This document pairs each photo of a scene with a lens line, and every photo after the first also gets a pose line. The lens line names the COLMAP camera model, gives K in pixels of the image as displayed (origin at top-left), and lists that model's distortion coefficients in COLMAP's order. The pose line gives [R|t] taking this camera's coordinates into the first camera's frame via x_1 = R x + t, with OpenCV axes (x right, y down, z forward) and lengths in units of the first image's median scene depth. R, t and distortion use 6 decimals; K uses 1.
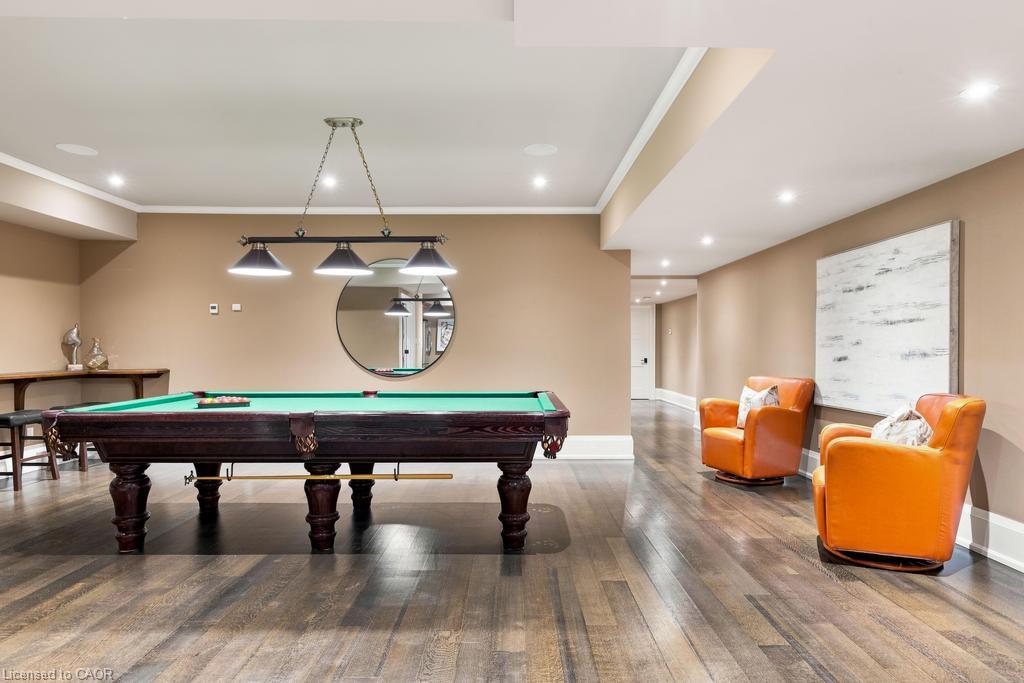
lens RADIAL K [[586.1, 0, 511.5], [0, 586.1, 360.0], [0, 0, 1]] dist [-0.001275, -0.001570]
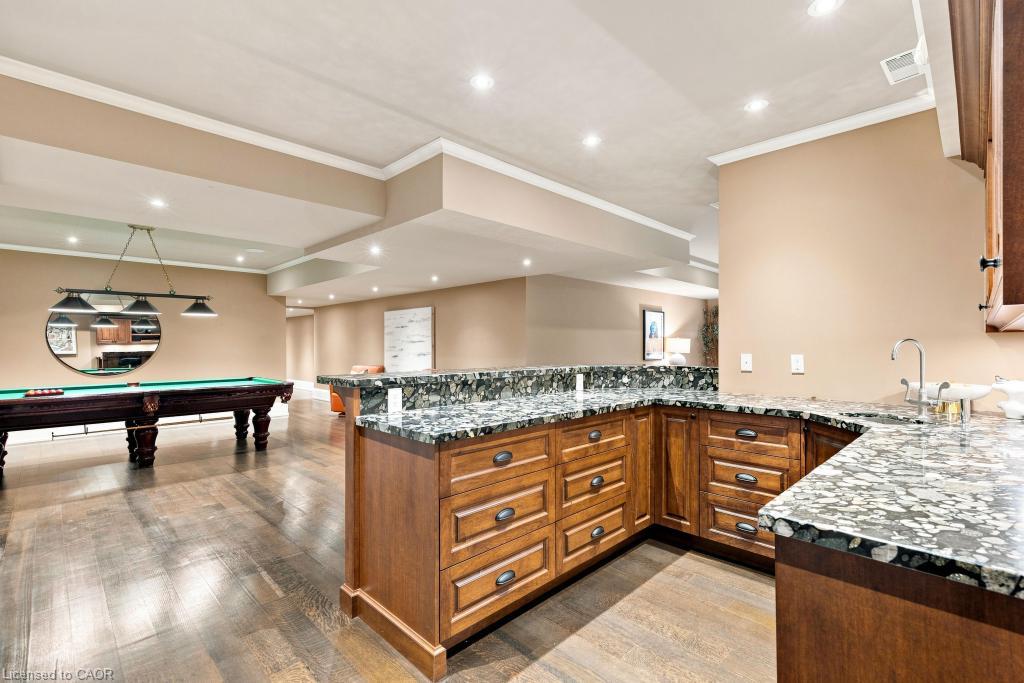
lens RADIAL K [[464.7, 0, 513.1], [0, 464.7, 342.6], [0, 0, 1]] dist [0.002790, 0.000338]
pose [[0.712160, 0.000298, 0.702017, -0.471969], [0.016308, 0.999723, -0.016967, -0.020717], [-0.701828, 0.023532, 0.711958, -0.759830]]
